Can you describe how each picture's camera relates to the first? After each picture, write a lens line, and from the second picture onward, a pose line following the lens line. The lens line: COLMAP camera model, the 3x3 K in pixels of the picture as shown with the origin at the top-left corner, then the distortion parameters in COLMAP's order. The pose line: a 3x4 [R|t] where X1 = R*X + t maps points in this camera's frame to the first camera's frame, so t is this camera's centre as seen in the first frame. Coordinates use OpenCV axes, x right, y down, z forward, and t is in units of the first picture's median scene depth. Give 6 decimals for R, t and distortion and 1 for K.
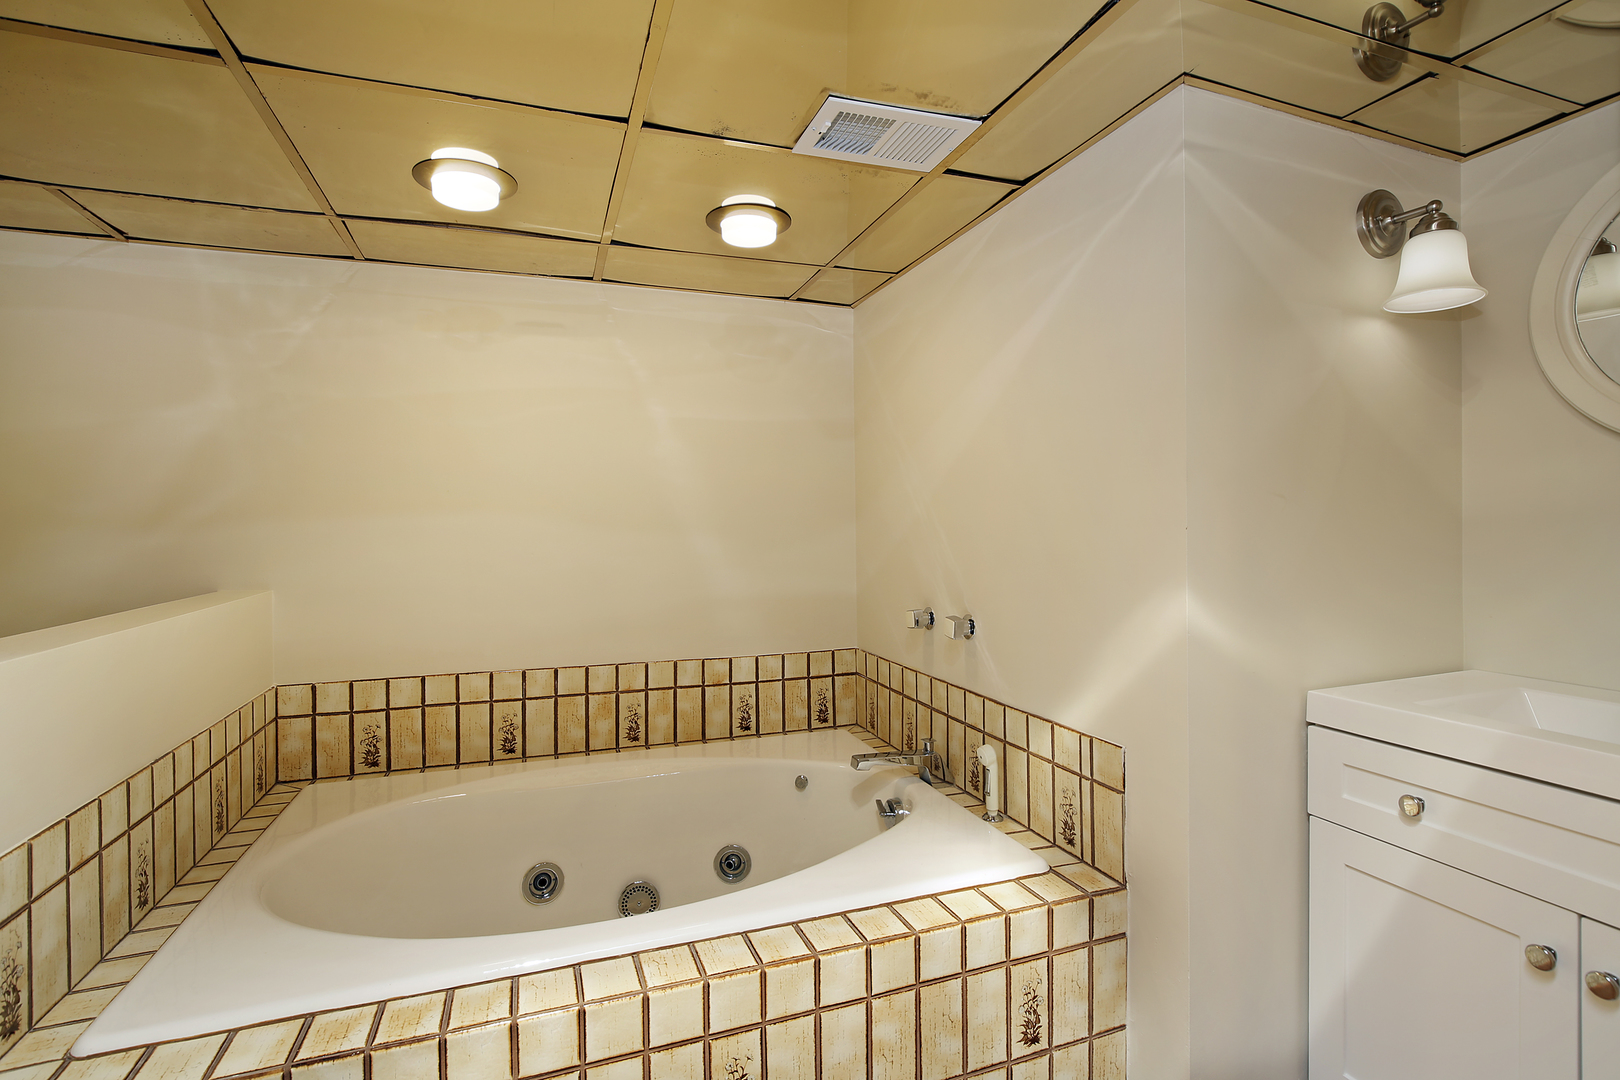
lens RADIAL K [[756.9, 0, 809.7], [0, 756.9, 535.1], [0, 0, 1]] dist [-0.002577, -0.000207]
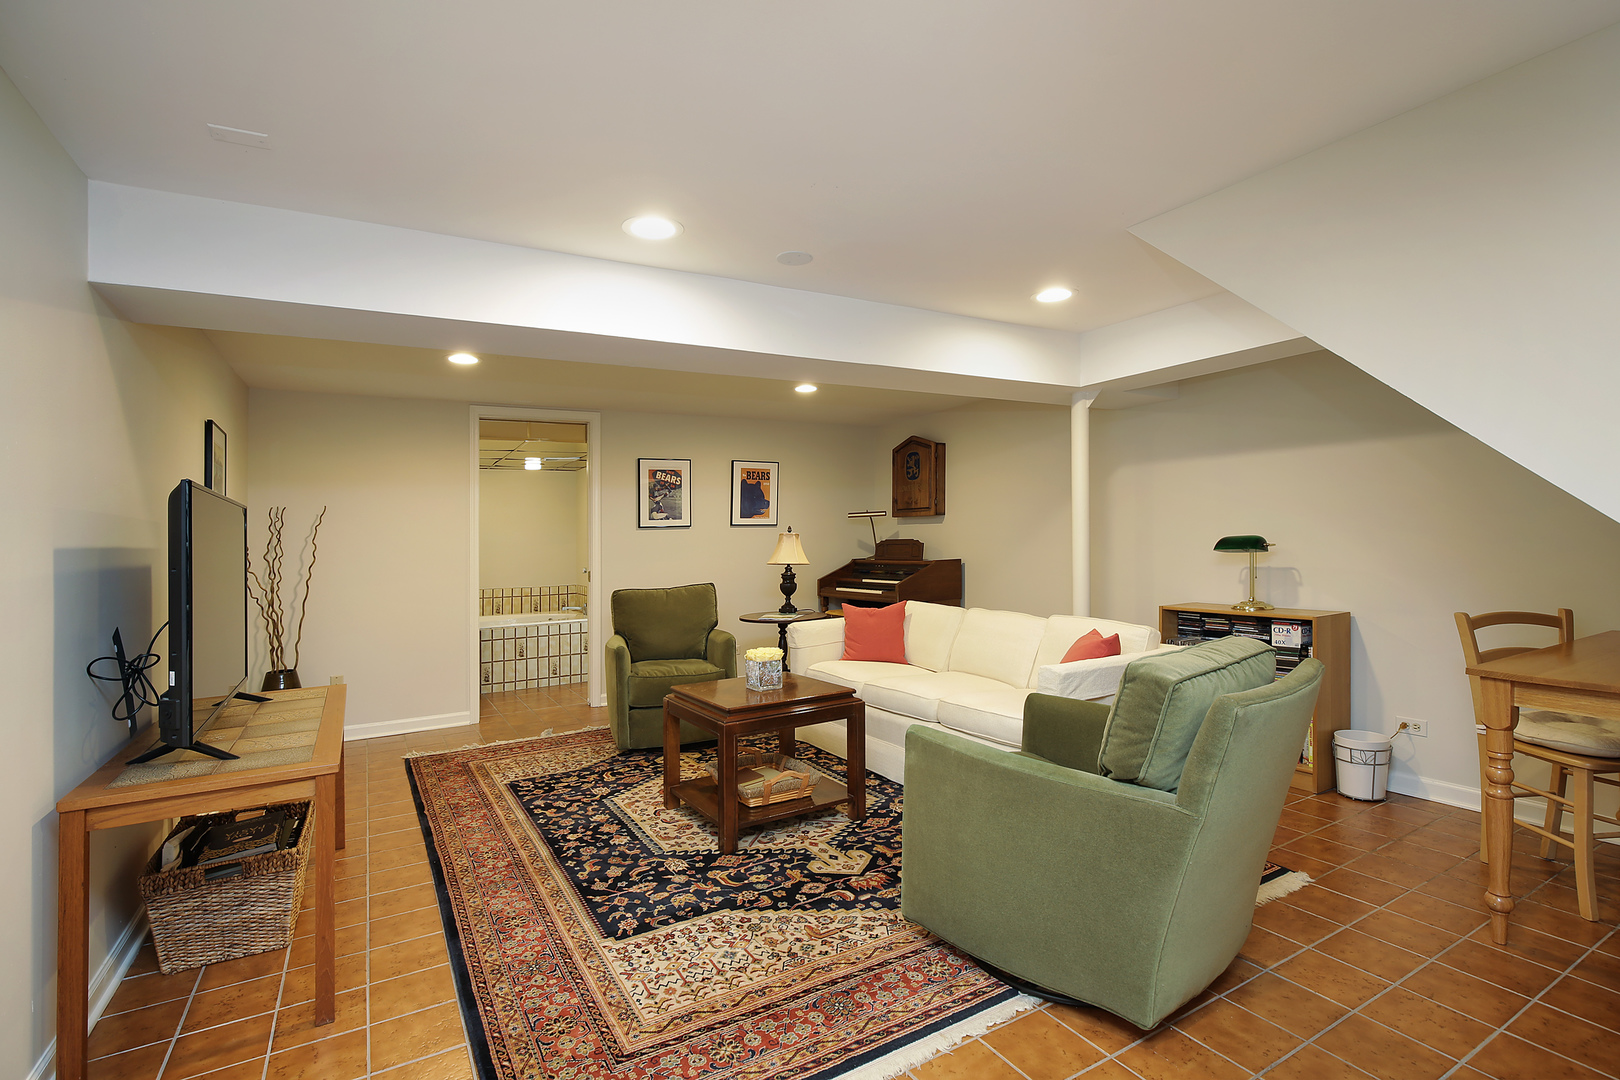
lens RADIAL K [[756.9, 0, 810.6], [0, 756.9, 540.8], [0, 0, 1]] dist [-0.002577, -0.000207]
pose [[0.982850, 0.002261, 0.184391, 0.445371], [-0.000573, 0.999957, -0.009205, 0.002377], [-0.184404, 0.008942, 0.982810, -2.239847]]
